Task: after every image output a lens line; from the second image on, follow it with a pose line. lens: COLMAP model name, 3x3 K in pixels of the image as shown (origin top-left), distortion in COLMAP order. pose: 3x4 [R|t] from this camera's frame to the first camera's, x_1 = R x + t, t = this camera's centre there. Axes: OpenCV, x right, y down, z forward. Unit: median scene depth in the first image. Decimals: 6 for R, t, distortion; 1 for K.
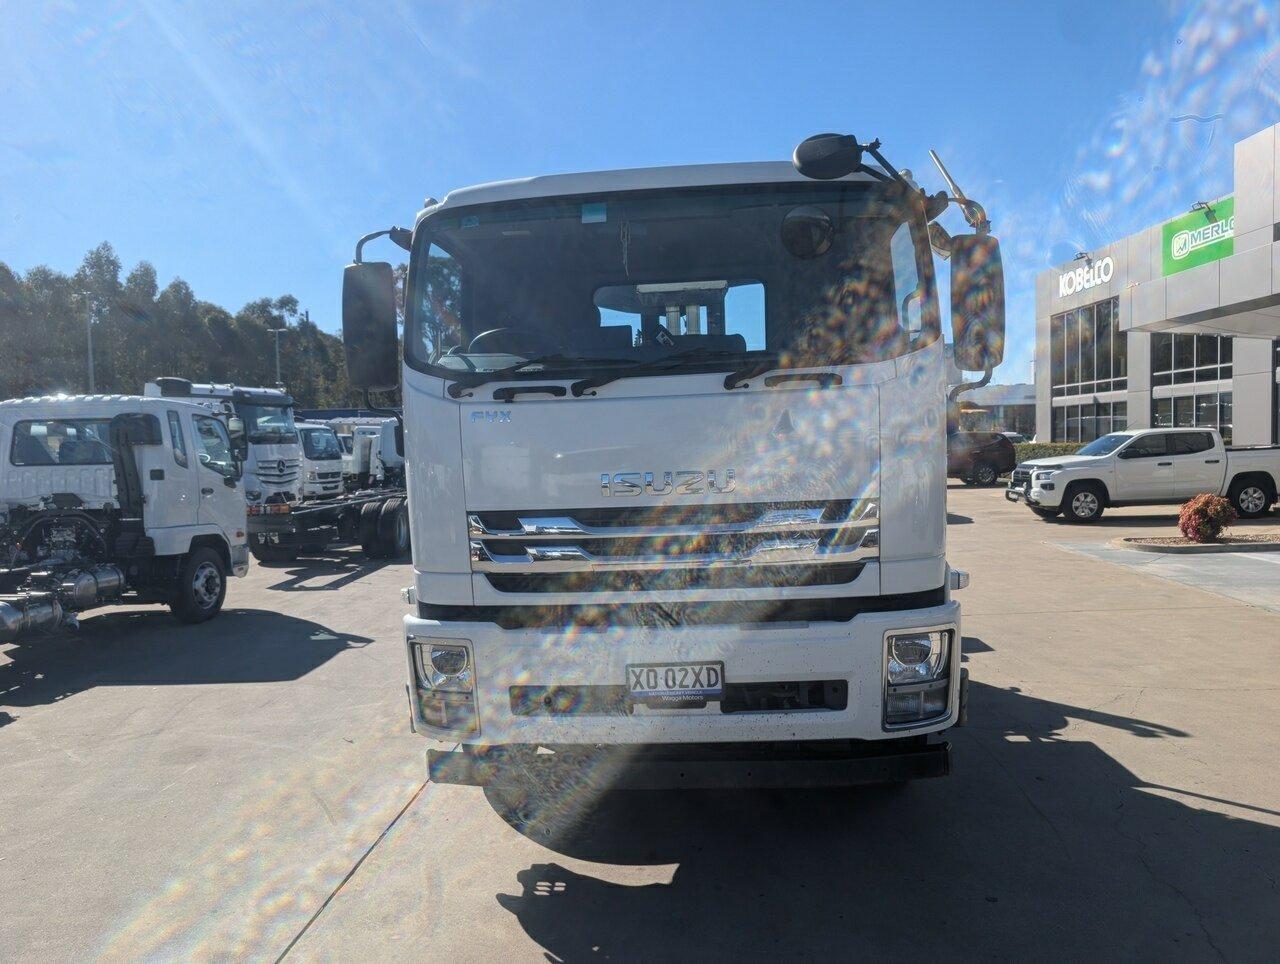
lens RADIAL K [[921.3, 0, 655.5], [0, 921.3, 478.7], [0, 0, 1]] dist [0.014874, -0.011097]
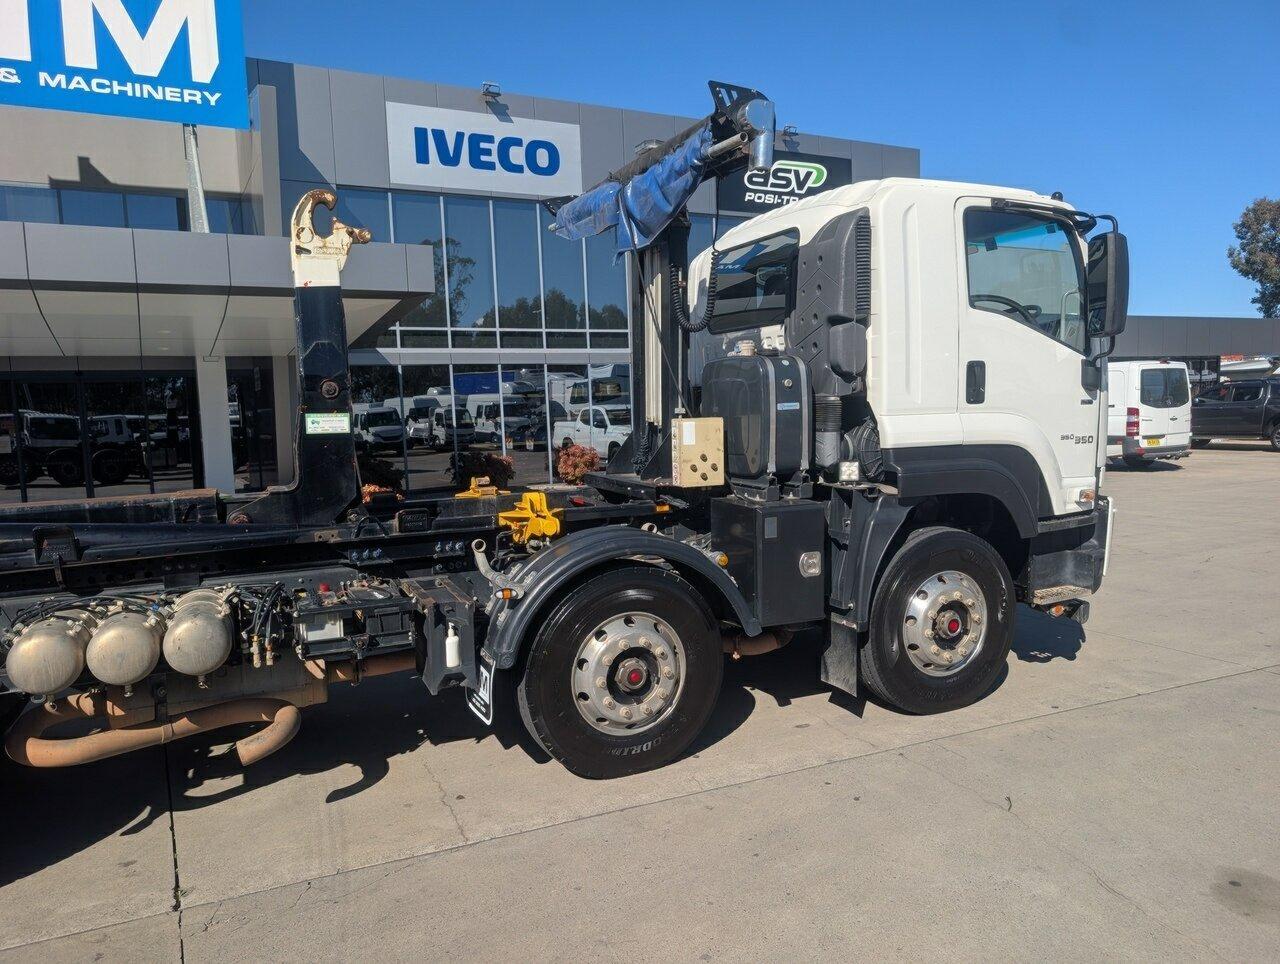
lens RADIAL K [[921.3, 0, 646.6], [0, 921.3, 488.5], [0, 0, 1]] dist [0.014874, -0.011097]
pose [[-0.456746, -0.038327, 0.888771, -0.863291], [0.081481, 0.993069, 0.084698, -0.035878], [-0.885858, 0.111104, -0.450457, 1.611779]]
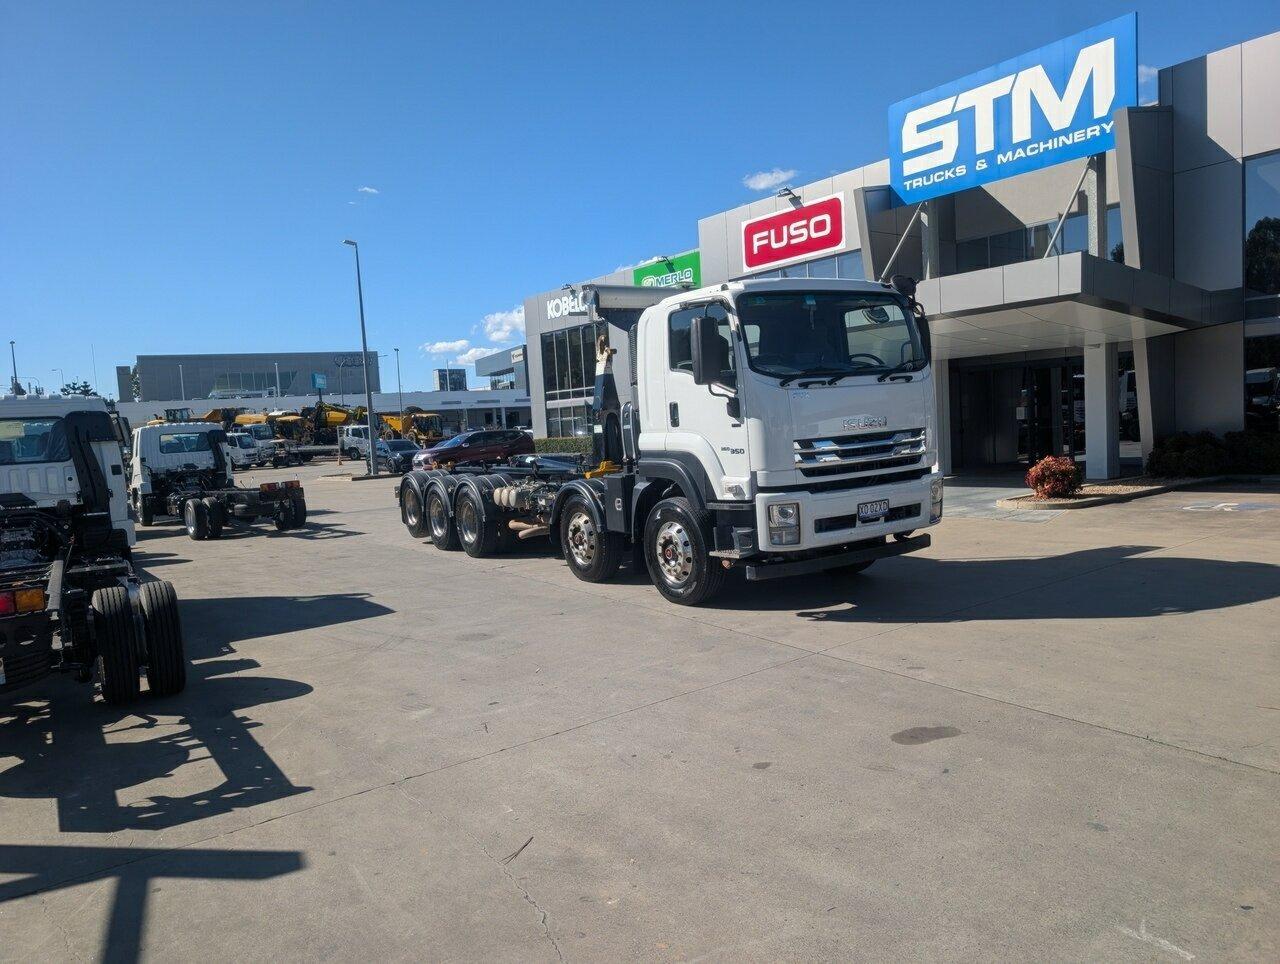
lens RADIAL K [[921.3, 0, 631.5], [0, 921.3, 481.7], [0, 0, 1]] dist [0.014874, -0.011097]
pose [[0.813003, -0.058821, 0.579281, -1.162799], [0.061904, 0.997977, 0.014455, 0.051762], [-0.578959, 0.024108, 0.815000, -0.342045]]
